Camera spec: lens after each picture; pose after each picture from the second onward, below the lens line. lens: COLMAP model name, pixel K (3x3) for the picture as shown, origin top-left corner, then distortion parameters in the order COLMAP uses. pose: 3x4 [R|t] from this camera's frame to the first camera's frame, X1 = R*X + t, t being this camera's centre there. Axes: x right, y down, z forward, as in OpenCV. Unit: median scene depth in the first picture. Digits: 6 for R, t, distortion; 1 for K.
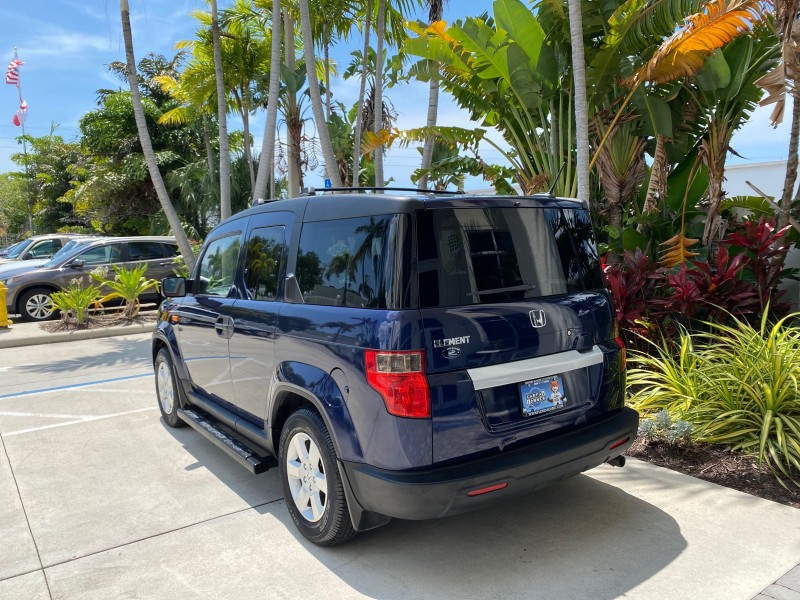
lens RADIAL K [[614.3, 0, 400.6], [0, 614.3, 300.4], [0, 0, 1]] dist [0.005251, -0.000495]
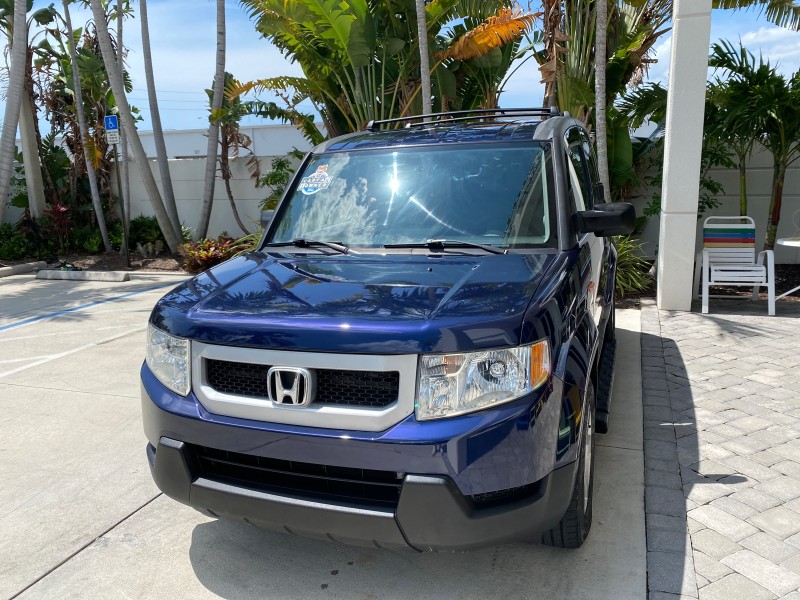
lens RADIAL K [[611.0, 0, 401.4], [0, 611.0, 298.6], [0, 0, 1]] dist [-0.004529, -0.003567]
pose [[0.832189, -0.119183, 0.541531, -0.582016], [0.073114, 0.991685, 0.105899, 0.037177], [-0.549650, -0.048534, 0.833984, -0.131271]]
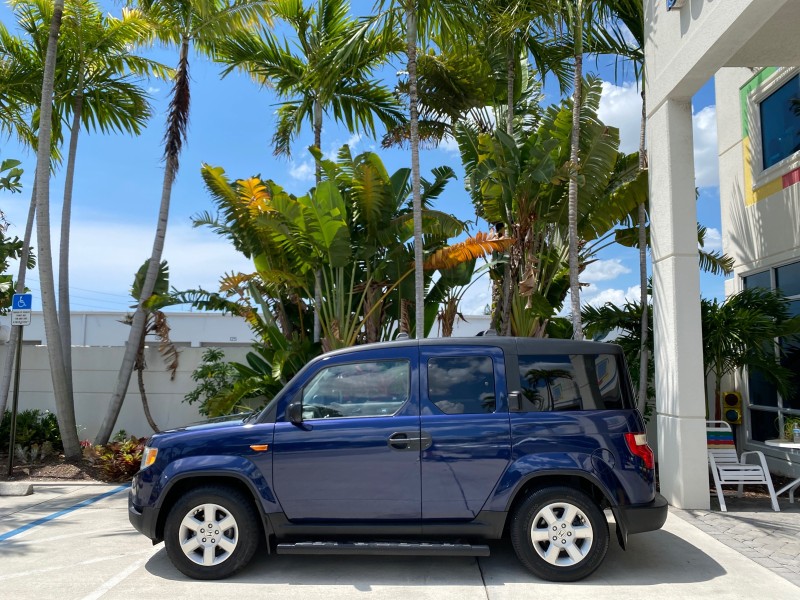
lens RADIAL K [[613.5, 0, 399.2], [0, 613.5, 300.4], [0, 0, 1]] dist [0.008538, -0.002774]
pose [[0.610391, 0.107029, 0.784836, -0.916213], [0.065354, 0.980646, -0.184559, -0.004478], [-0.789400, 0.163946, 0.591582, 0.212609]]
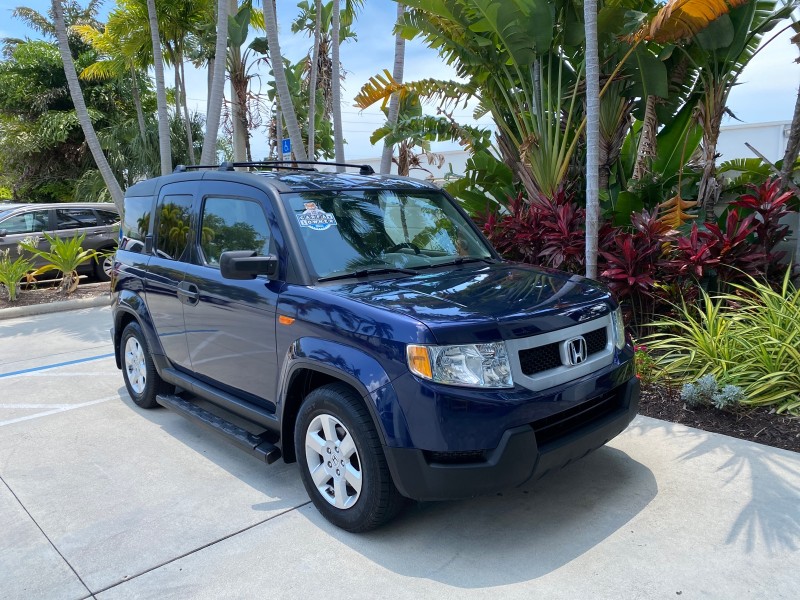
lens RADIAL K [[612.4, 0, 397.8], [0, 612.4, 298.6], [0, 0, 1]] dist [0.003353, 0.000997]
pose [[0.991745, -0.023753, 0.126010, -0.146364], [0.017216, 0.998461, 0.052711, -0.002848], [-0.127069, -0.050107, 0.990628, 0.076627]]
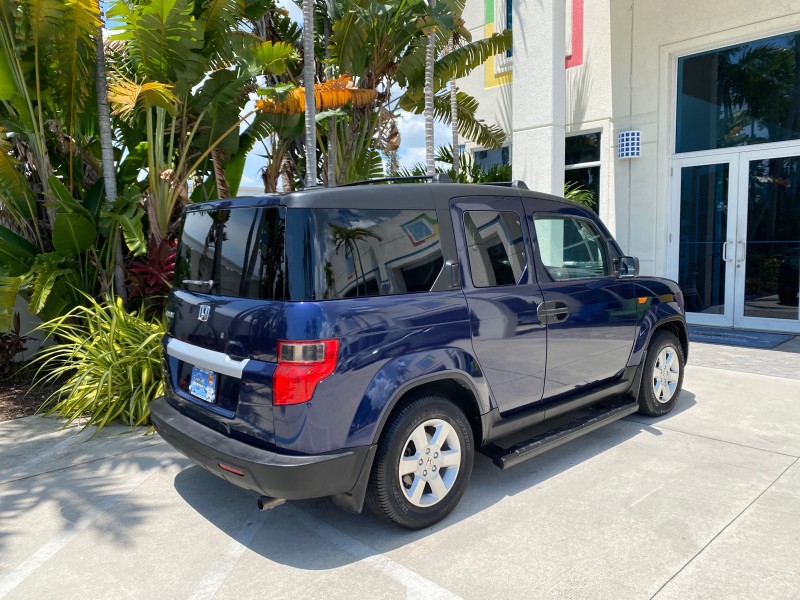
lens RADIAL K [[613.5, 0, 399.2], [0, 613.5, 300.4], [0, 0, 1]] dist [0.008538, -0.002774]
pose [[-0.119403, -0.080472, 0.989579, -0.978762], [0.128978, 0.987007, 0.095825, -0.076904], [-0.984433, 0.139076, -0.107473, 1.079244]]
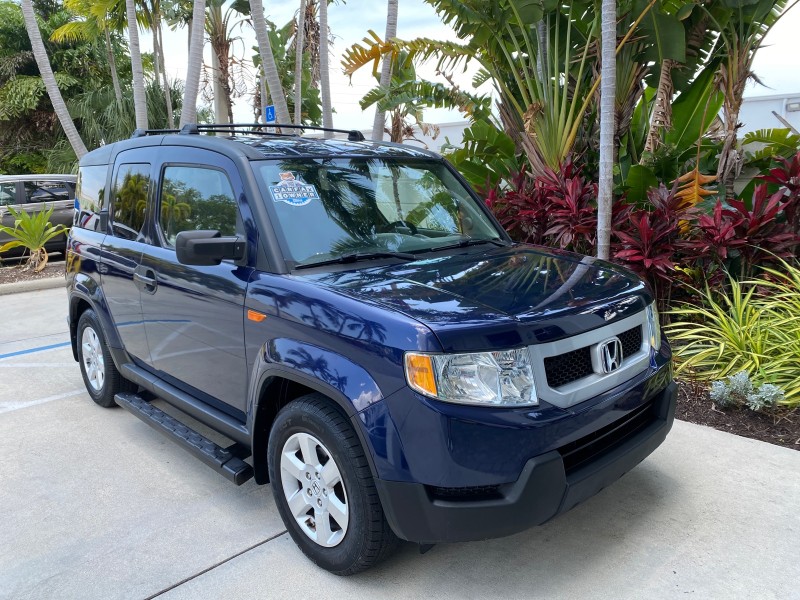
lens RADIAL K [[613.2, 0, 404.1], [0, 613.2, 298.0], [0, 0, 1]] dist [0.001732, 0.001777]
pose [[0.988414, -0.027500, 0.149267, -0.136051], [0.013848, 0.995687, 0.091736, -0.009565], [-0.151146, -0.088607, 0.984532, 0.177378]]
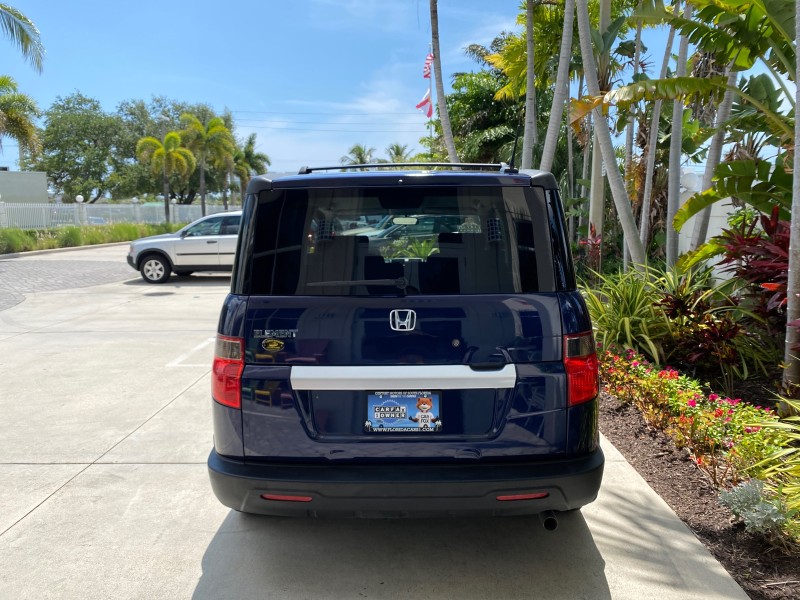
lens RADIAL K [[614.9, 0, 400.5], [0, 614.9, 301.1], [0, 0, 1]] dist [0.006592, -0.001447]
pose [[0.803892, 0.096300, -0.586928, 0.389832], [-0.068970, 0.995242, 0.068828, -0.029175], [0.590763, -0.014850, 0.806708, 0.179111]]
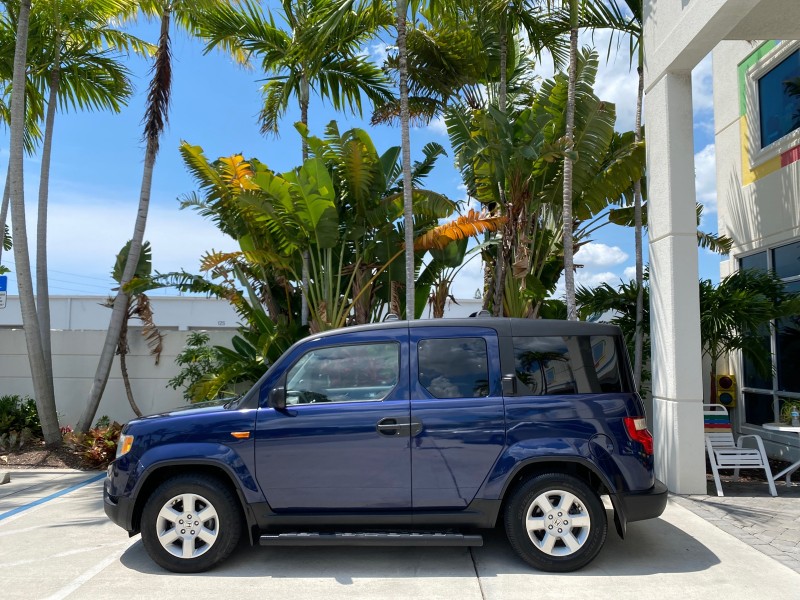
lens RADIAL K [[613.5, 0, 399.2], [0, 613.5, 300.4], [0, 0, 1]] dist [0.008538, -0.002774]
pose [[0.598615, 0.086805, 0.796319, -0.878050], [0.069108, 0.984808, -0.159302, -0.004813], [-0.798050, 0.150393, 0.583522, 0.238808]]
